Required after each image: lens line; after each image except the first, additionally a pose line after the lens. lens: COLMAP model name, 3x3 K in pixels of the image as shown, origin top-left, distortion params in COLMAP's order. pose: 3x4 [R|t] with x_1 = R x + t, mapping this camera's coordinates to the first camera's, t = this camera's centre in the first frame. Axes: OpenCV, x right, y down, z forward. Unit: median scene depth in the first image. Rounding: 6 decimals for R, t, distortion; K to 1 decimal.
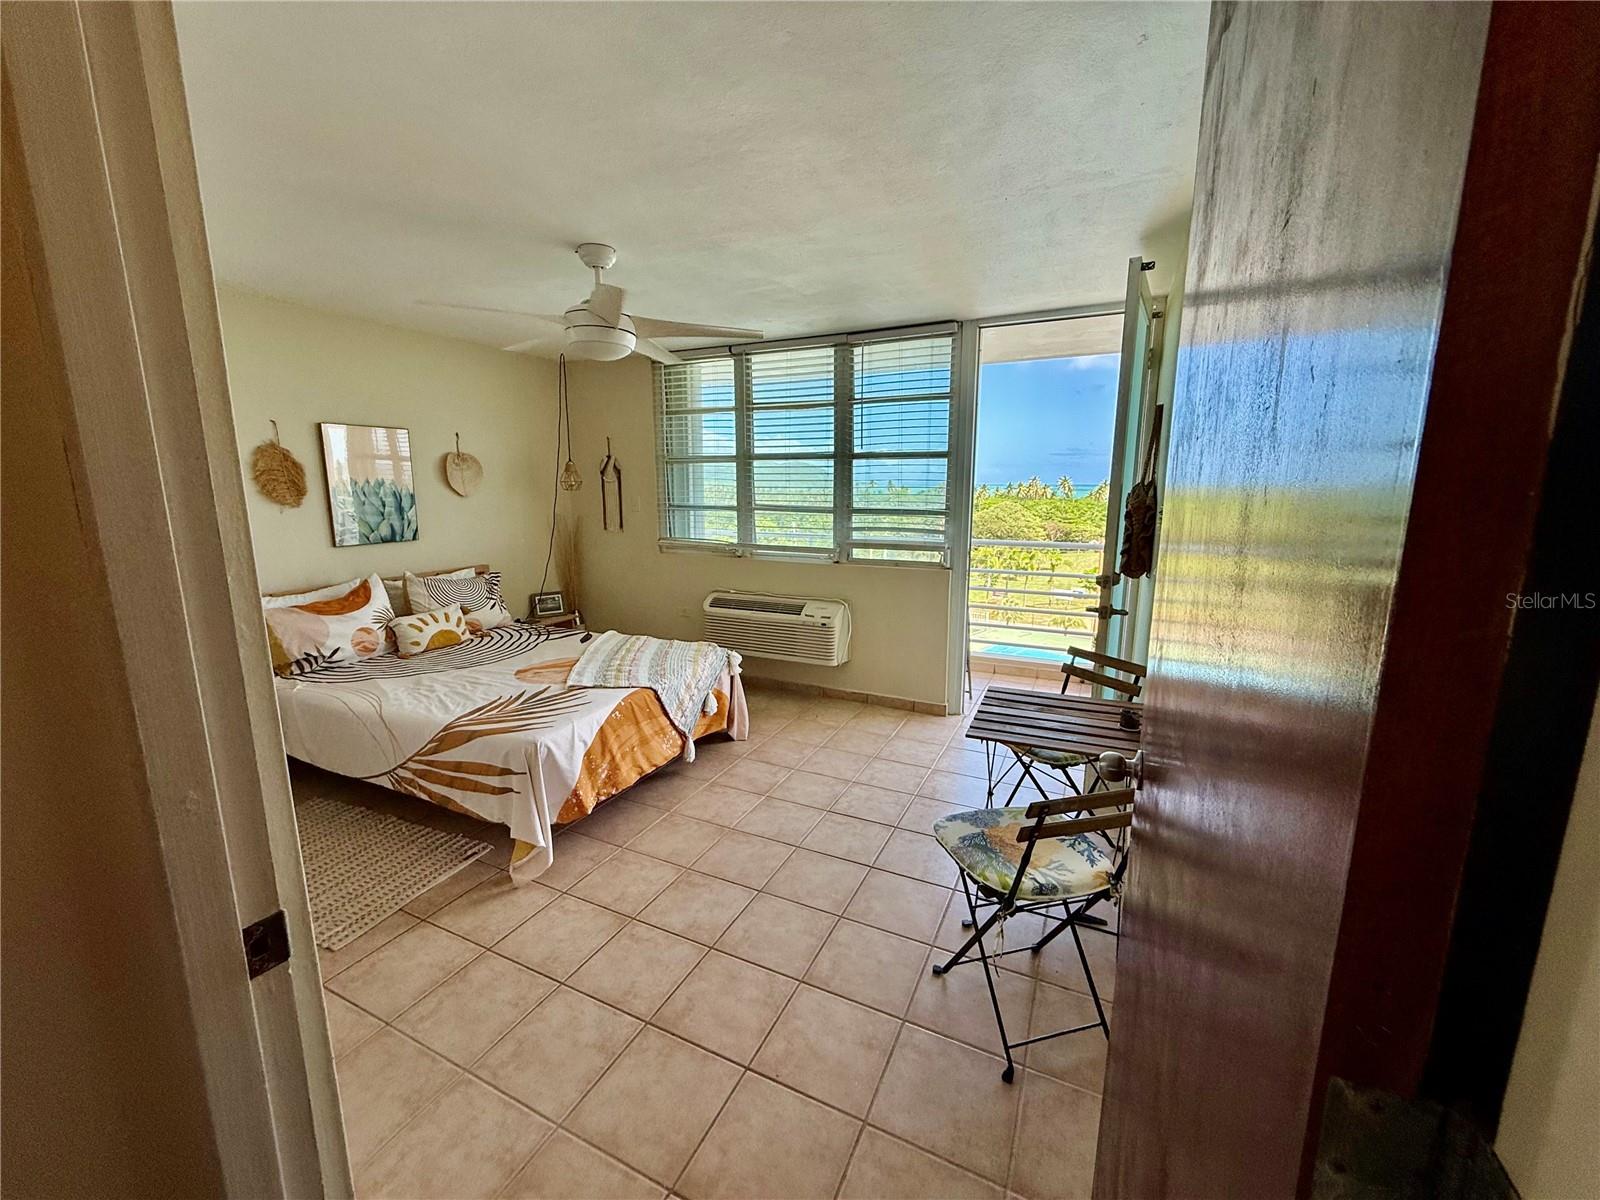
lens RADIAL K [[640.7, 0, 800.0], [0, 640.7, 600.0], [0, 0, 1]] dist [0.001334, 0.000070]
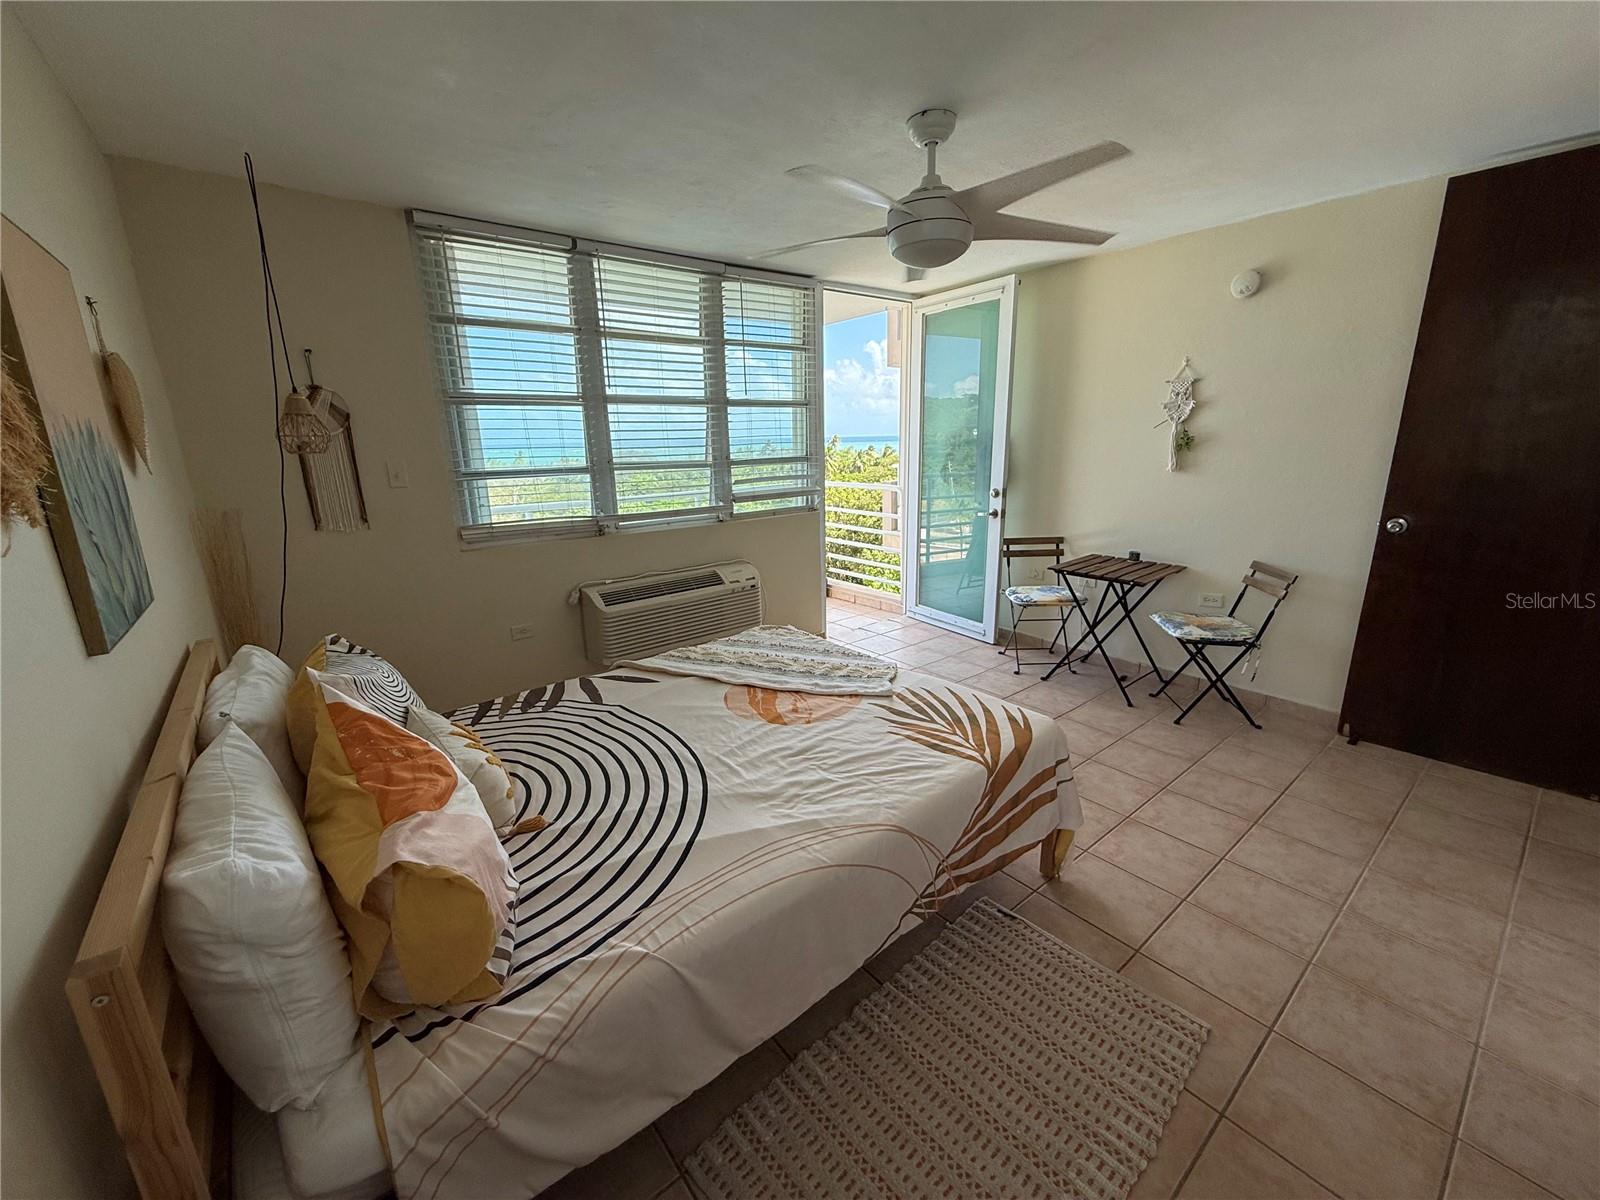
lens RADIAL K [[640.7, 0, 800.0], [0, 640.7, 600.0], [0, 0, 1]] dist [0.001334, 0.000070]
pose [[0.435391, -0.234354, 0.869202, -0.744601], [0.181113, 0.968583, 0.170427, -0.088647], [-0.881835, 0.083222, 0.464157, 0.508819]]
